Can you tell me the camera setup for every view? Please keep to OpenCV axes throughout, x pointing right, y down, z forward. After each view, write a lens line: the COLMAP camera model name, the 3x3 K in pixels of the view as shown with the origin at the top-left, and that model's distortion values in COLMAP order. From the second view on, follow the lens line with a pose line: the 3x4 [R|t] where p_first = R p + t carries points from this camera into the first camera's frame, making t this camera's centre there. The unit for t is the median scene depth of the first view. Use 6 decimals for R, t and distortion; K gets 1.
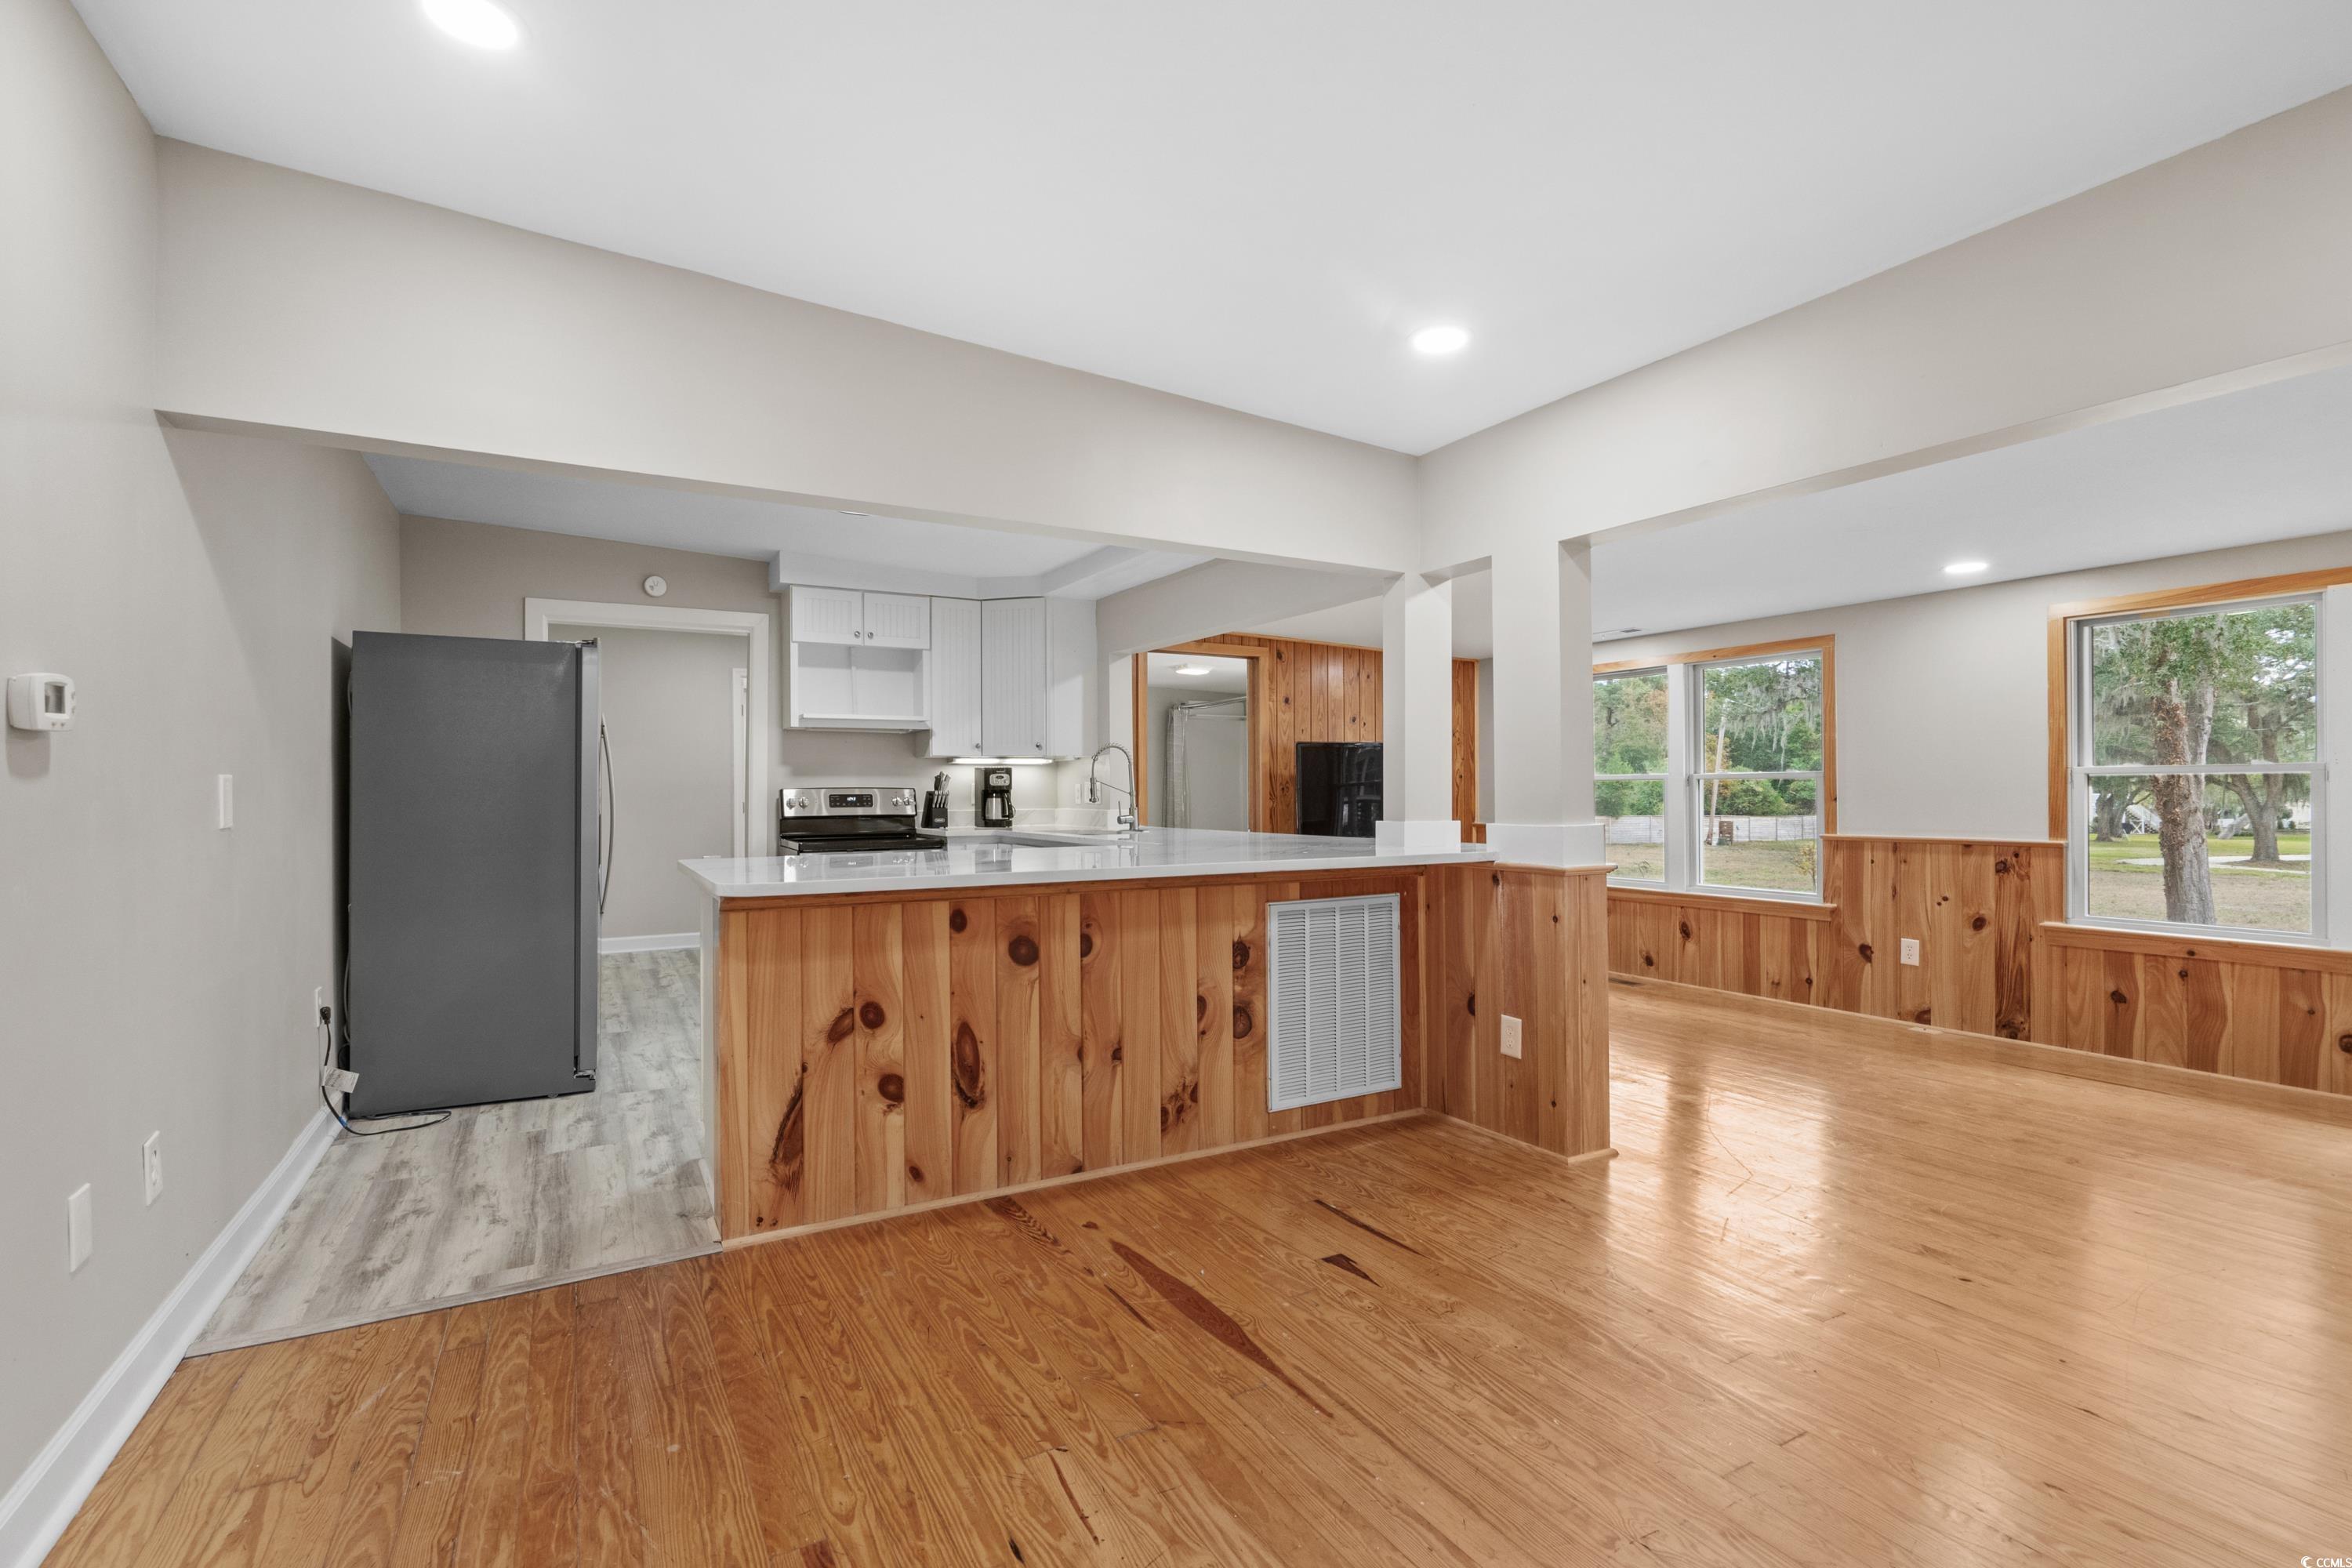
lens RADIAL K [[1070.1, 0, 1169.0], [0, 1070.1, 792.6], [0, 0, 1]] dist [-0.007027, 0.000559]
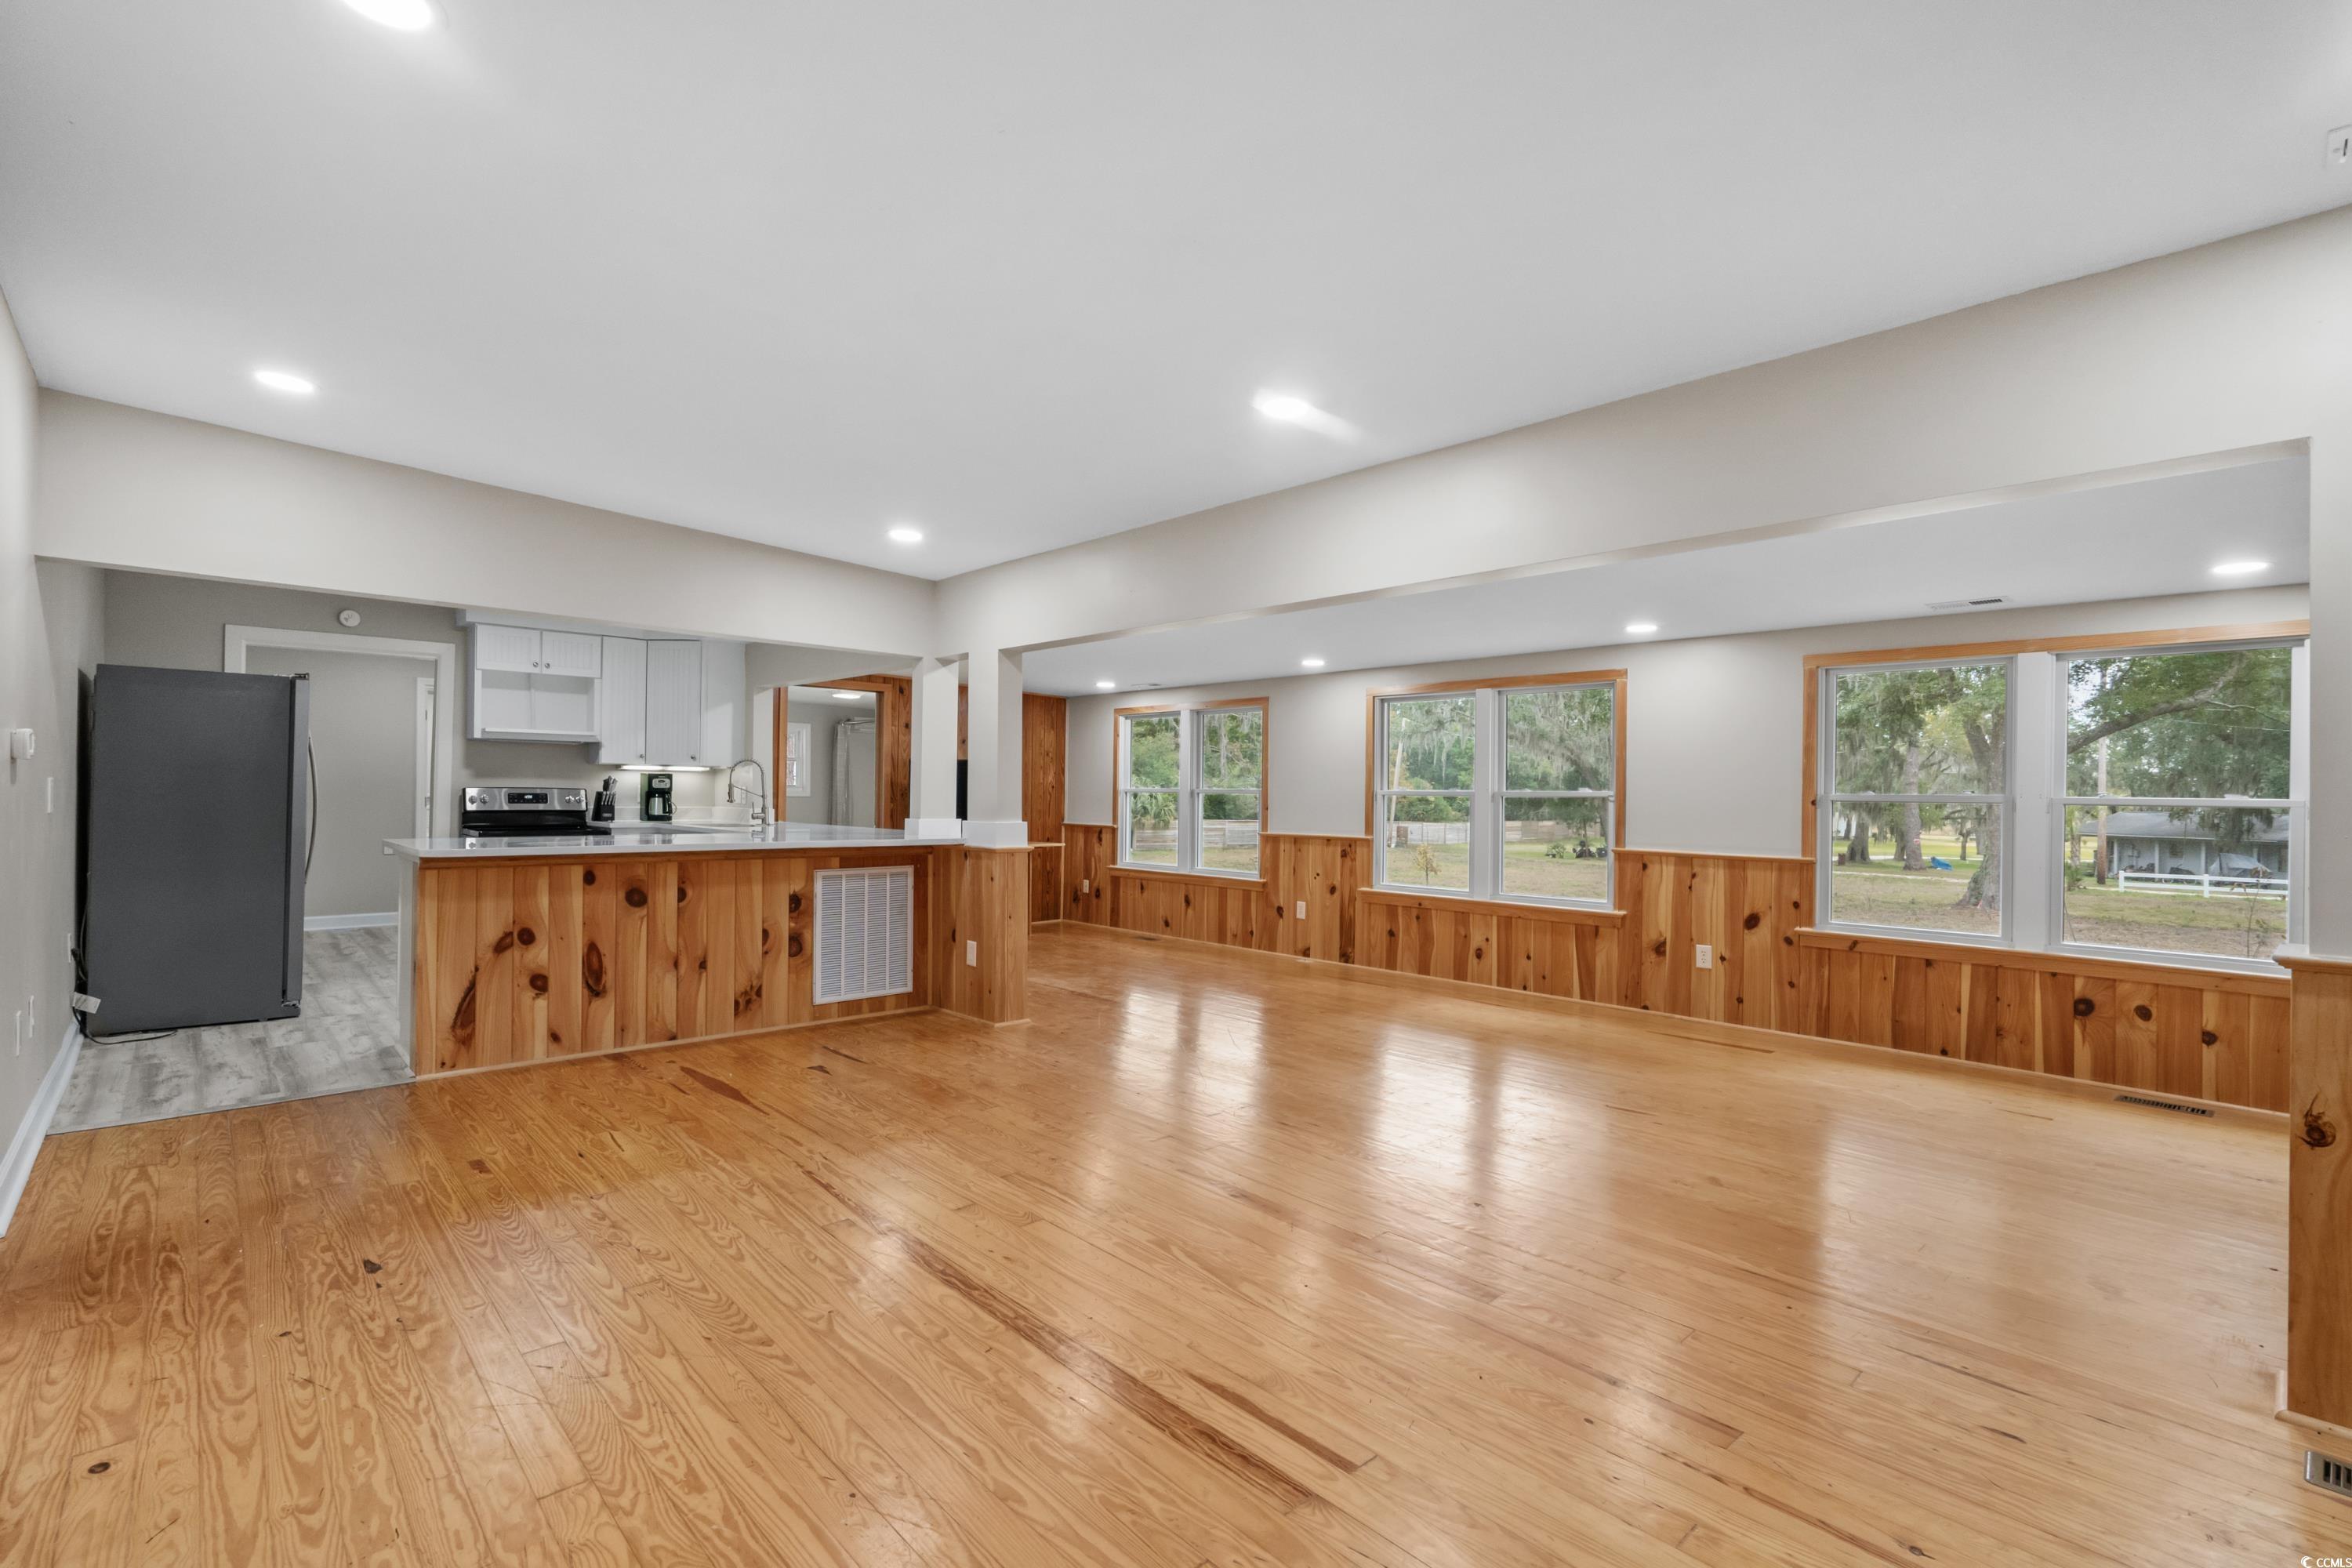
lens RADIAL K [[1059.8, 0, 1169.1], [0, 1059.8, 789.0], [0, 0, 1]] dist [-0.004971, 0.001476]
pose [[0.971020, 0.018586, 0.238274, 0.212624], [-0.017464, 0.999824, -0.006819, -0.012522], [-0.238359, 0.002460, 0.971174, -0.590234]]
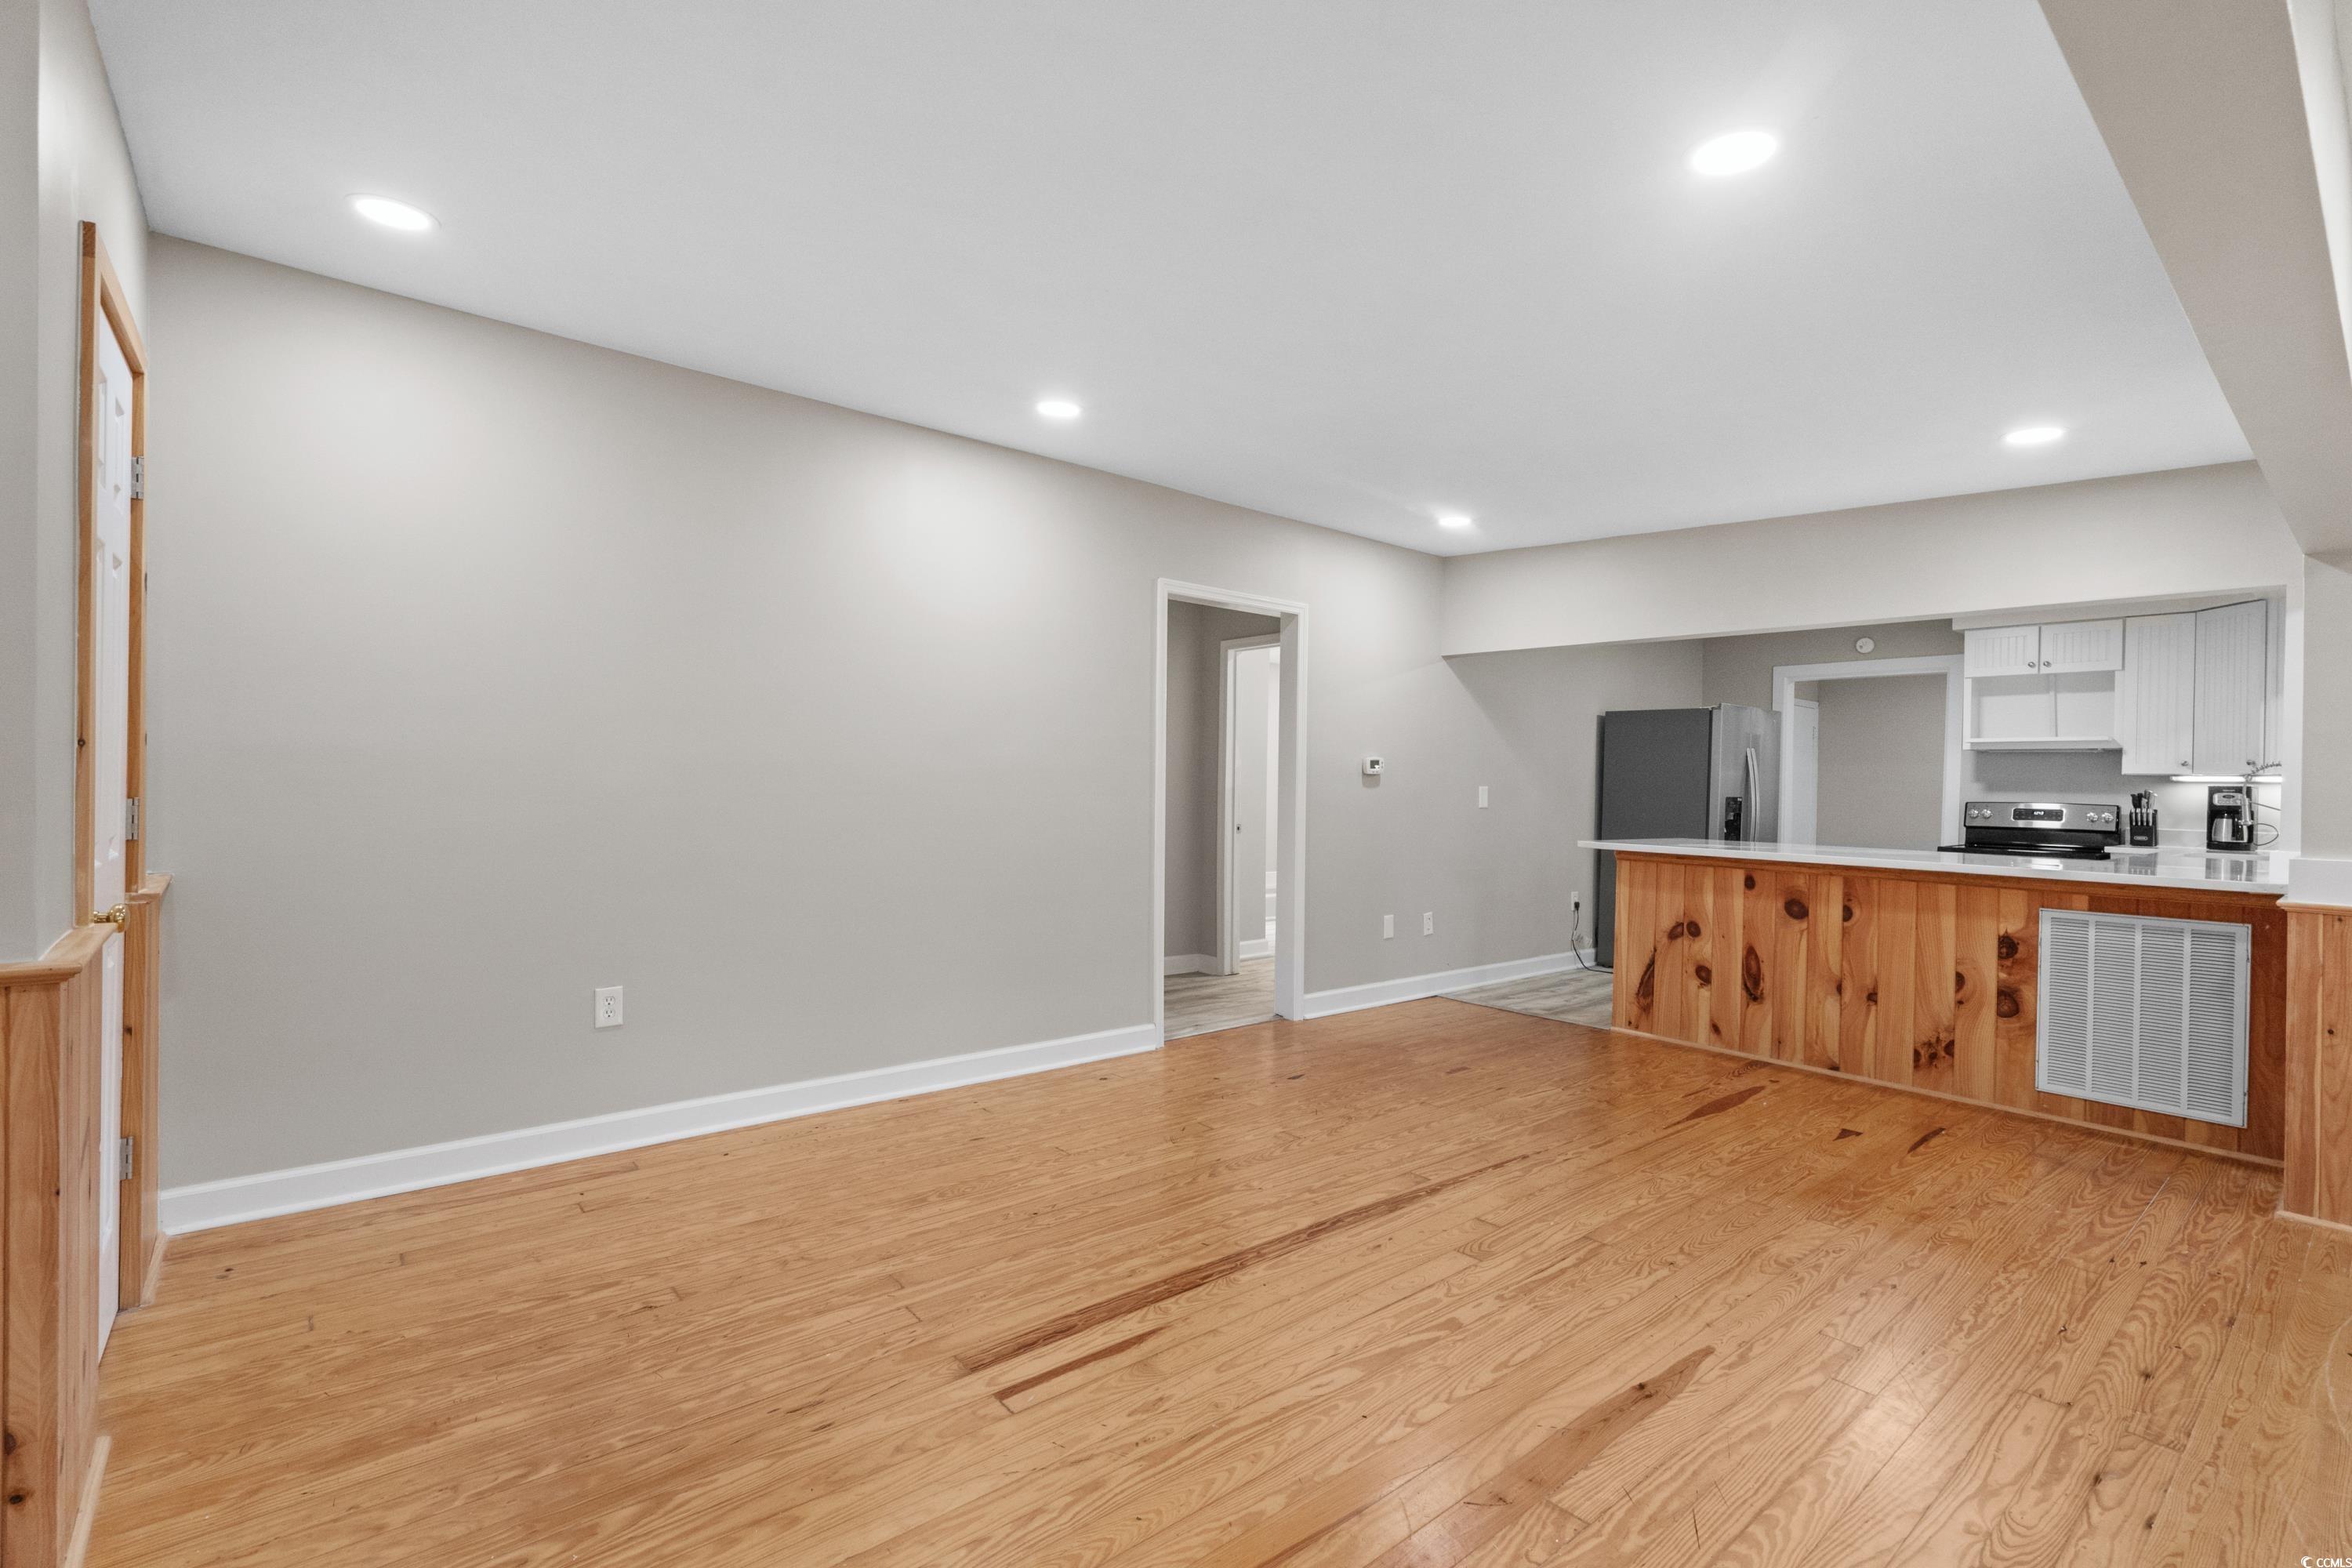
lens RADIAL K [[1057.9, 0, 1169.0], [0, 1057.9, 785.8], [0, 0, 1]] dist [-0.002042, 0.001293]
pose [[0.188623, 0.012214, -0.981974, 0.986891], [-0.024731, 0.999665, 0.007684, -0.013727], [0.981738, 0.022836, 0.188862, -0.134006]]
